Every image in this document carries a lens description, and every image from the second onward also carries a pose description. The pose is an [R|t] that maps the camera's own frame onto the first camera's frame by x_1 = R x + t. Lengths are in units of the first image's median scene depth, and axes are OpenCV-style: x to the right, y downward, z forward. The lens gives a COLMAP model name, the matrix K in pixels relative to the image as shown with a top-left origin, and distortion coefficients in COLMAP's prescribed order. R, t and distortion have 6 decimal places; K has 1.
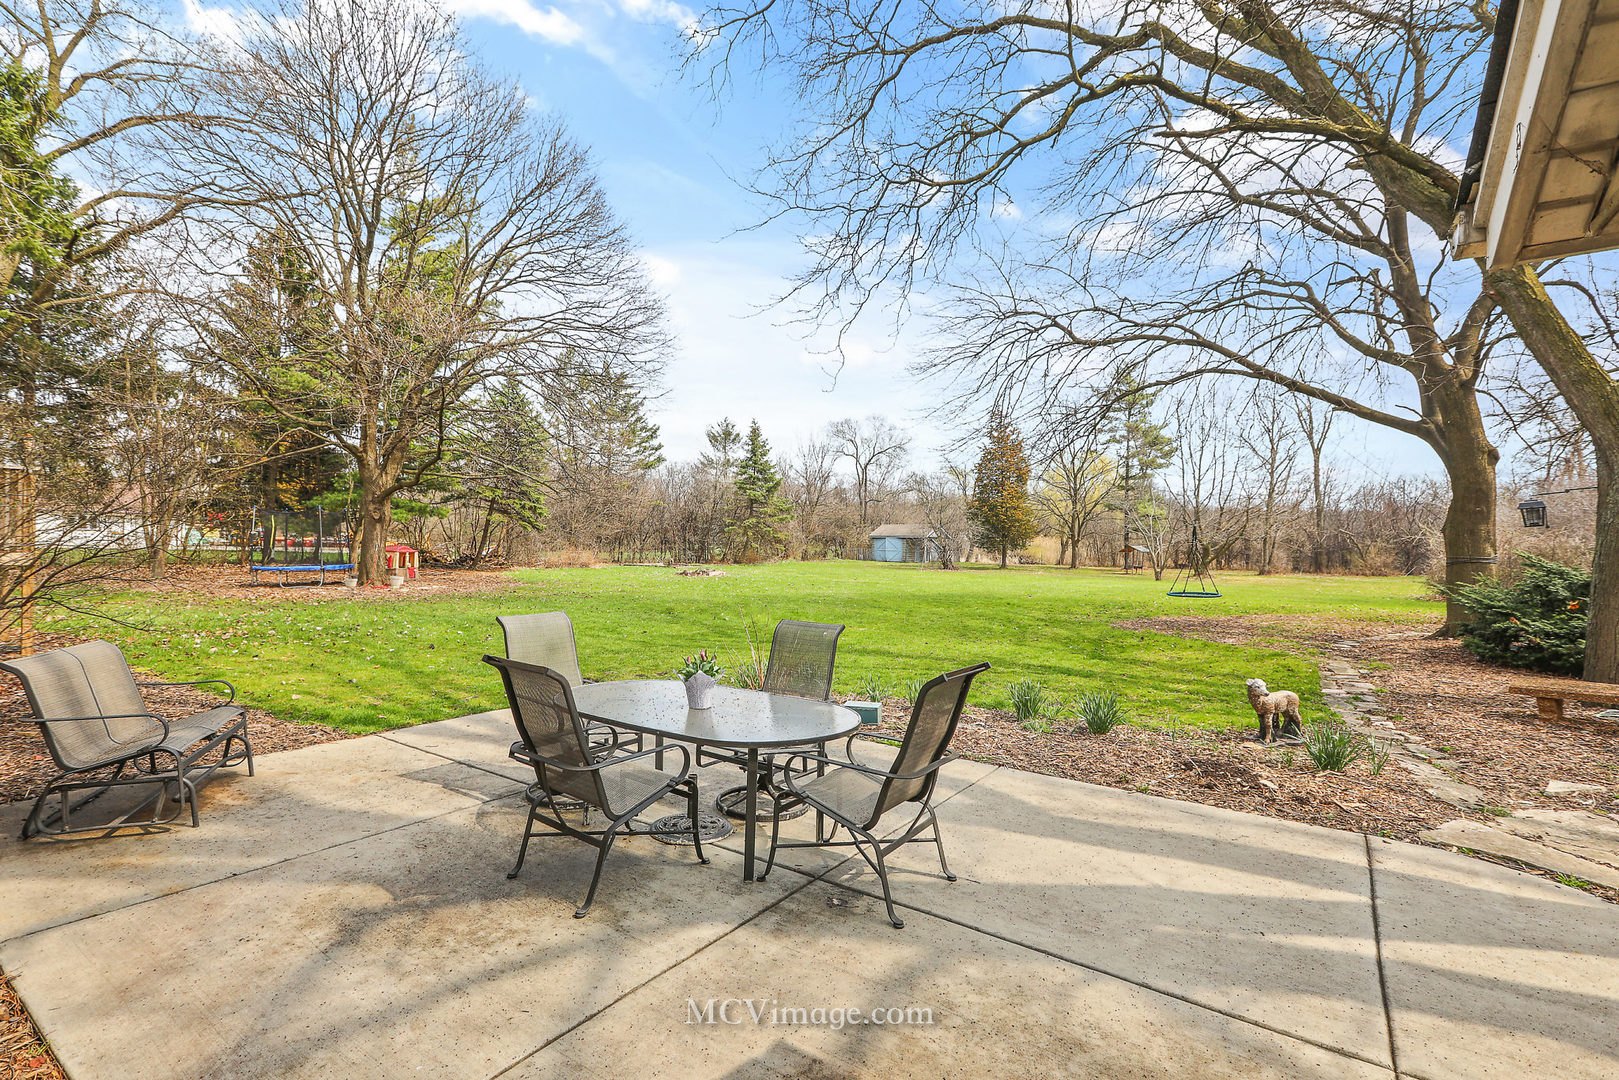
lens RADIAL K [[780.6, 0, 809.5], [0, 780.6, 540.0], [0, 0, 1]] dist [0.003244, 0.000894]
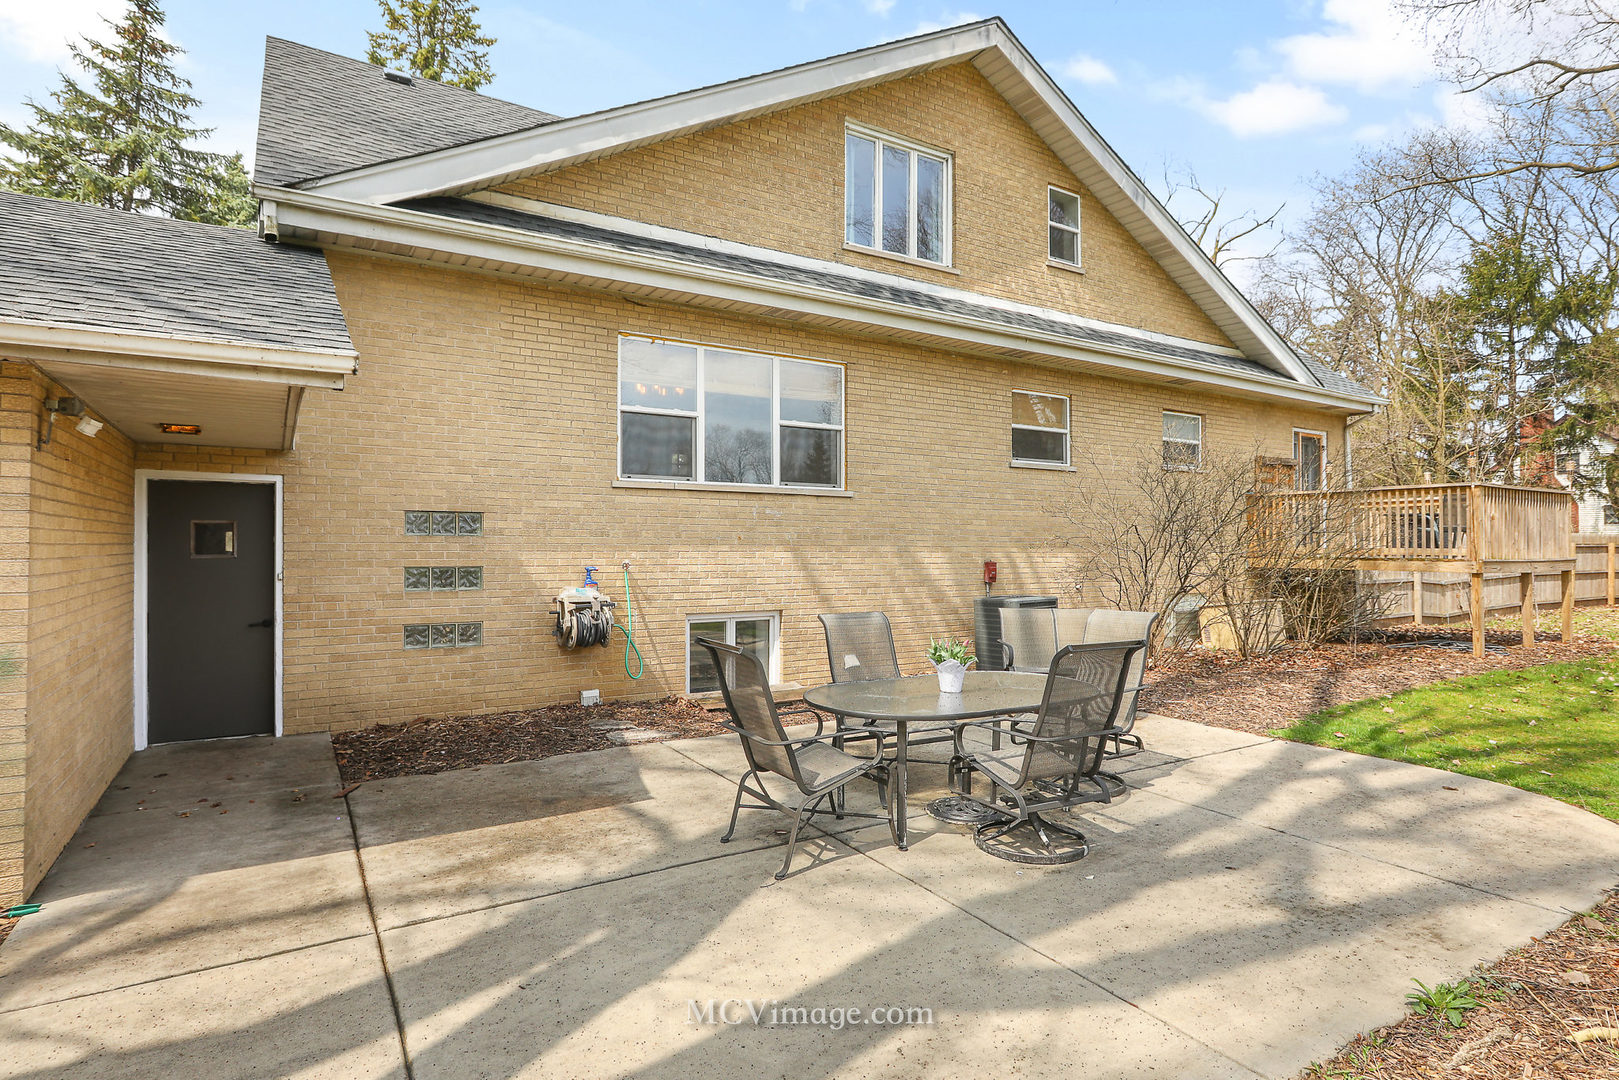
lens RADIAL K [[780.6, 0, 809.5], [0, 780.6, 540.0], [0, 0, 1]] dist [0.003244, 0.000894]
pose [[-0.386173, -0.014809, -0.922307, 1.414611], [0.003890, 0.999836, -0.017683, 0.017027], [0.922418, -0.010417, -0.386052, 1.827312]]
